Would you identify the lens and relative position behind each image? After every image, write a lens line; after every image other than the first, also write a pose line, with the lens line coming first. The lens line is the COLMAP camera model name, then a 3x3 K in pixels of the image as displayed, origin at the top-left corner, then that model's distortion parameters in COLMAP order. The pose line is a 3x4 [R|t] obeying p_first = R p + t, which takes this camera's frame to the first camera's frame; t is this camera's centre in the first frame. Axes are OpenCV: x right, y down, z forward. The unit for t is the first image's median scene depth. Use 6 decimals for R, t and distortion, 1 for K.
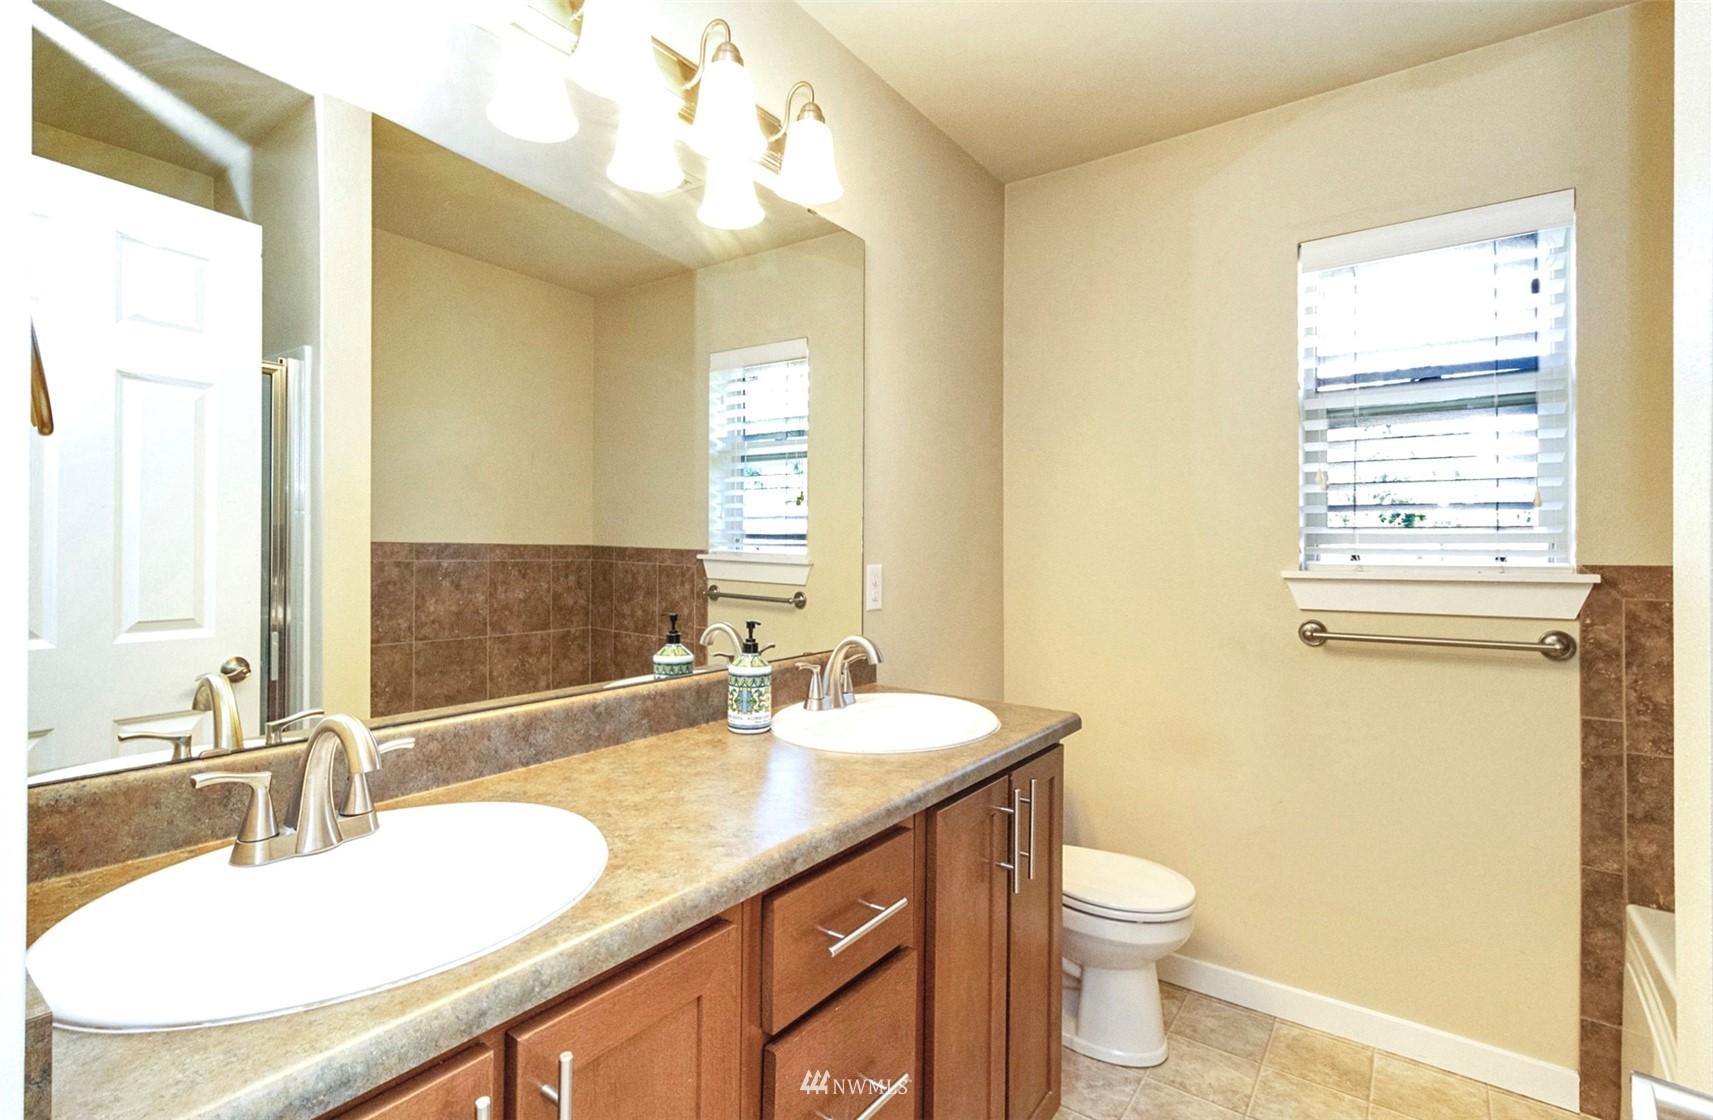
lens RADIAL K [[786.8, 0, 856.5], [0, 786.8, 560.0], [0, 0, 1]] dist [0.001074, 0.000571]
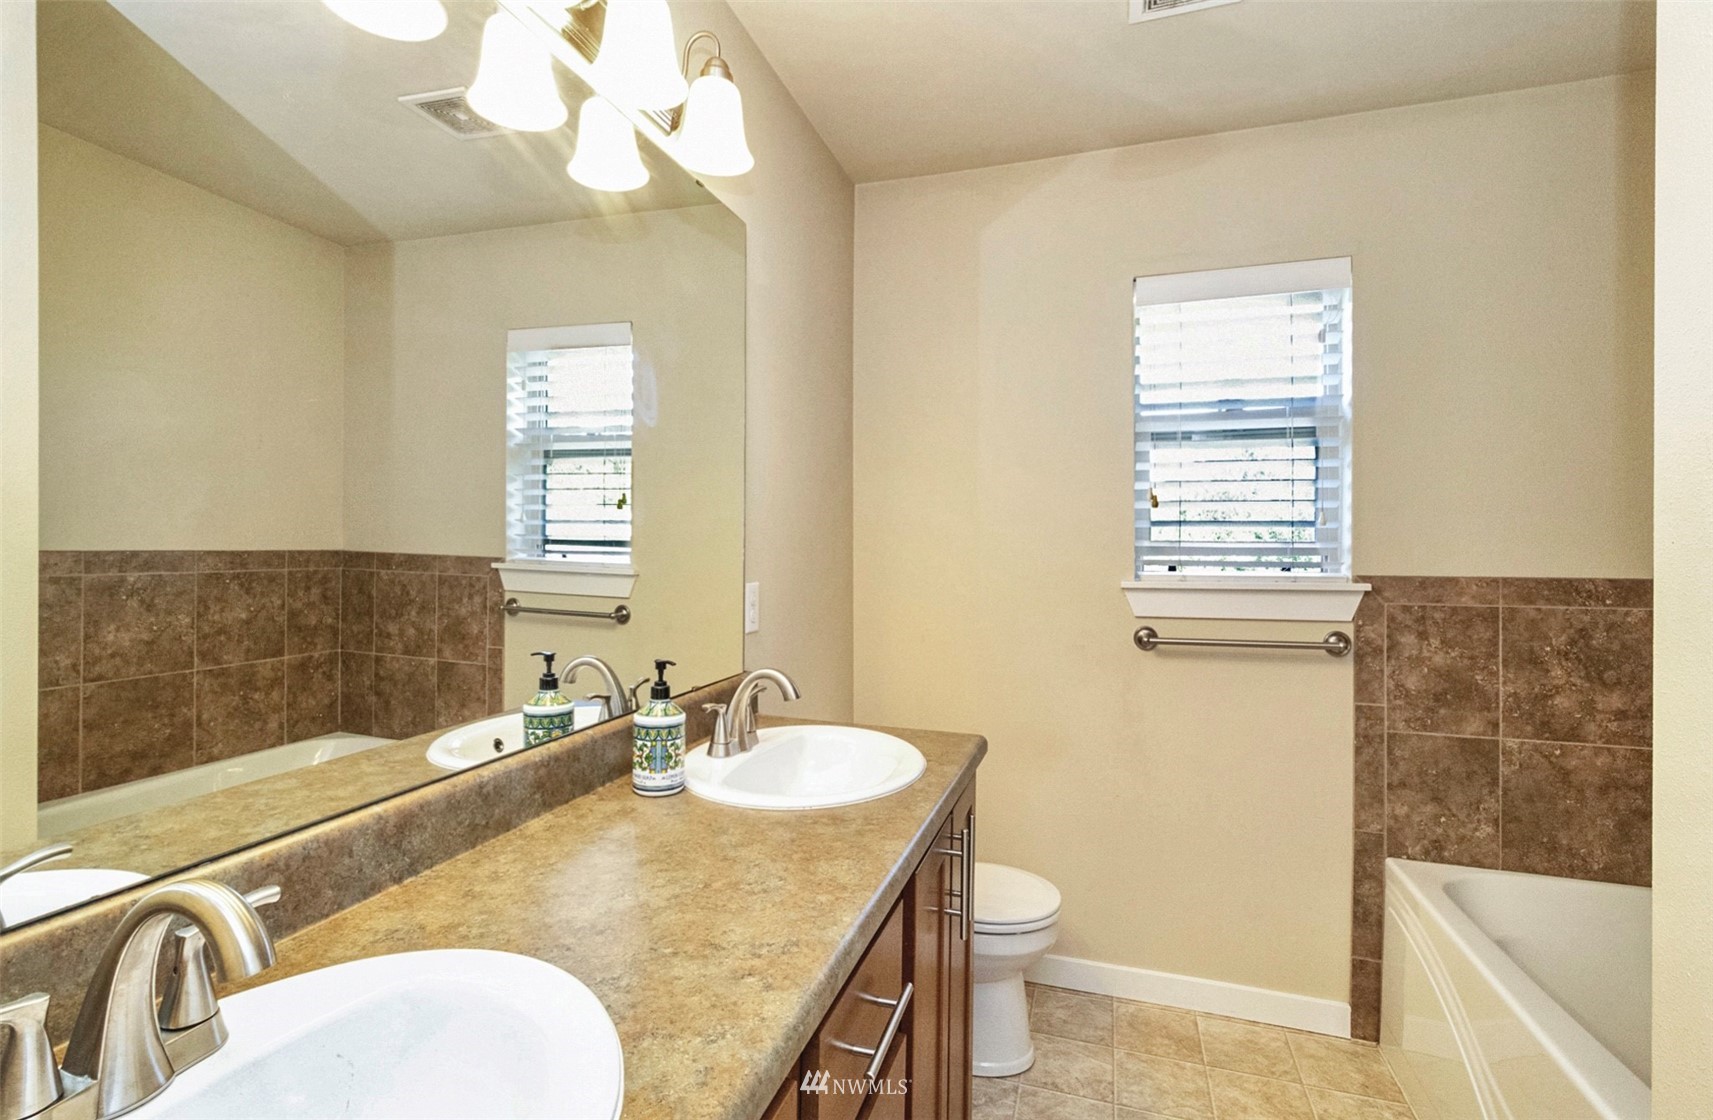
lens RADIAL K [[783.3, 0, 851.9], [0, 783.3, 547.4], [0, 0, 1]] dist [0.002400, 0.001297]
pose [[0.951658, -0.001701, 0.307155, -0.153253], [0.003597, 0.999978, -0.005606, -0.030189], [-0.307139, 0.006440, 0.951643, 0.104910]]
